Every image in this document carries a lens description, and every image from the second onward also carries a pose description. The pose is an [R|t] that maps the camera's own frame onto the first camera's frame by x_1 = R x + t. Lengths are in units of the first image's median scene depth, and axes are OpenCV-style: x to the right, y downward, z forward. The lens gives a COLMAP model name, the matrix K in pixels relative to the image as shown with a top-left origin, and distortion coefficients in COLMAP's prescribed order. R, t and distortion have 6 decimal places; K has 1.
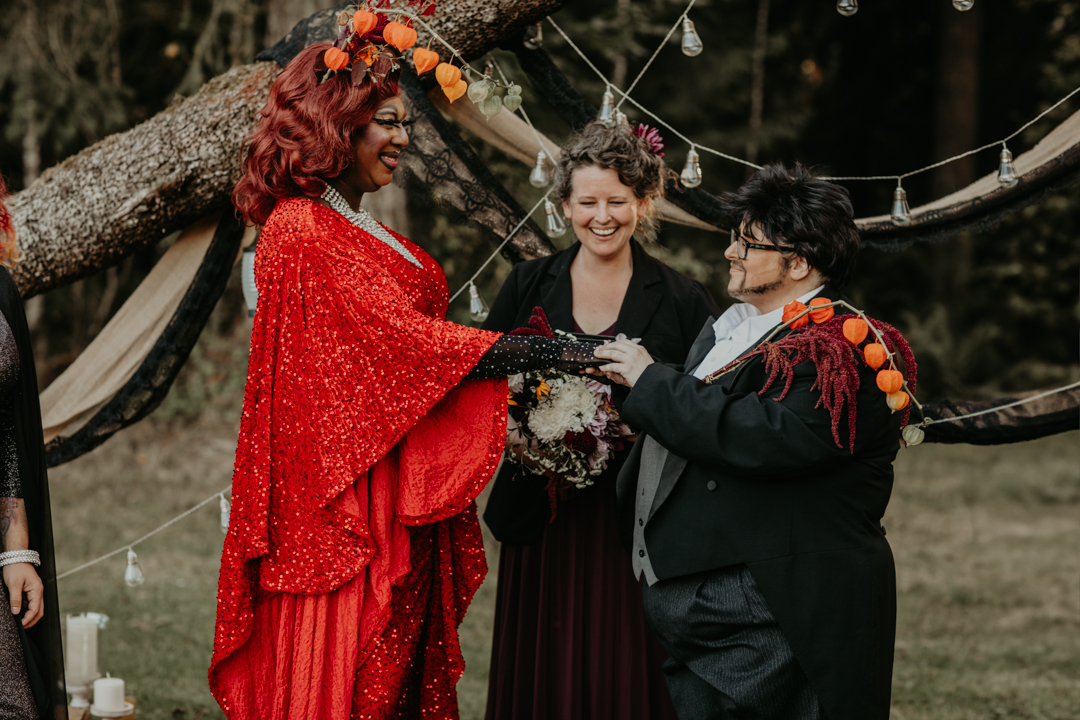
lens RADIAL K [[2581.8, 0, 540.0], [0, 2581.8, 360.0], [0, 0, 1]] dist [0.009377, 0.111164]
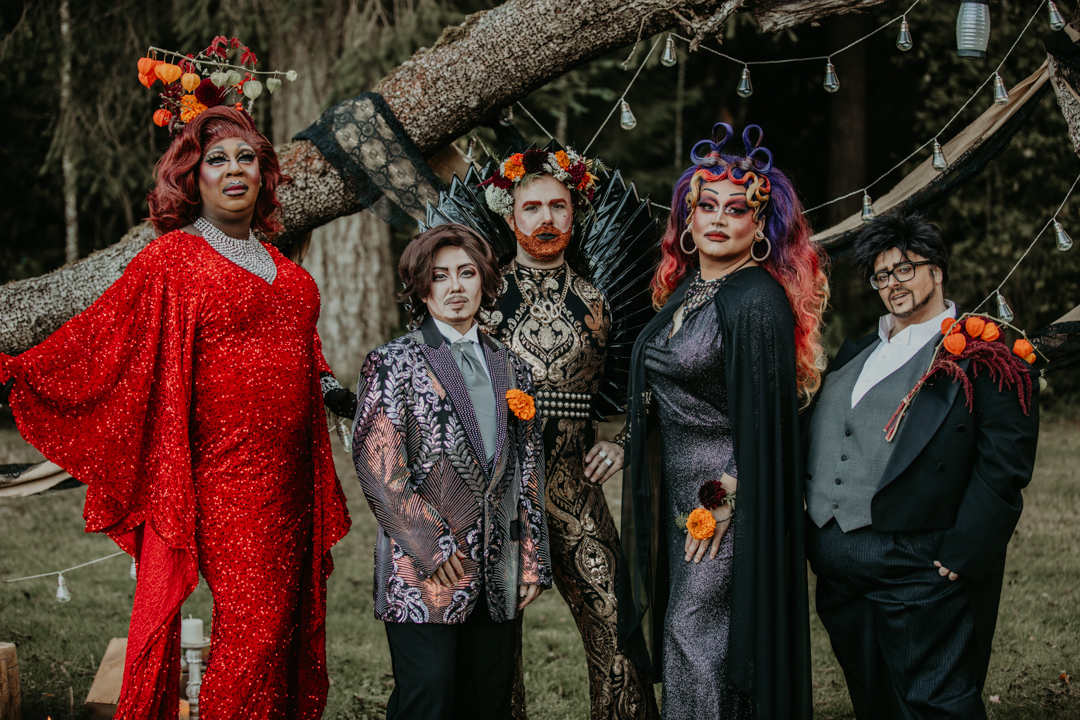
lens RADIAL K [[2208.4, 0, 540.0], [0, 2208.4, 360.0], [0, 0, 1]] dist [-0.011820, -0.038182]
pose [[0.999471, -0.026683, 0.018576, -0.009825], [0.026767, 0.999632, -0.004293, 0.003187], [-0.018455, 0.004788, 0.999818, -0.117981]]
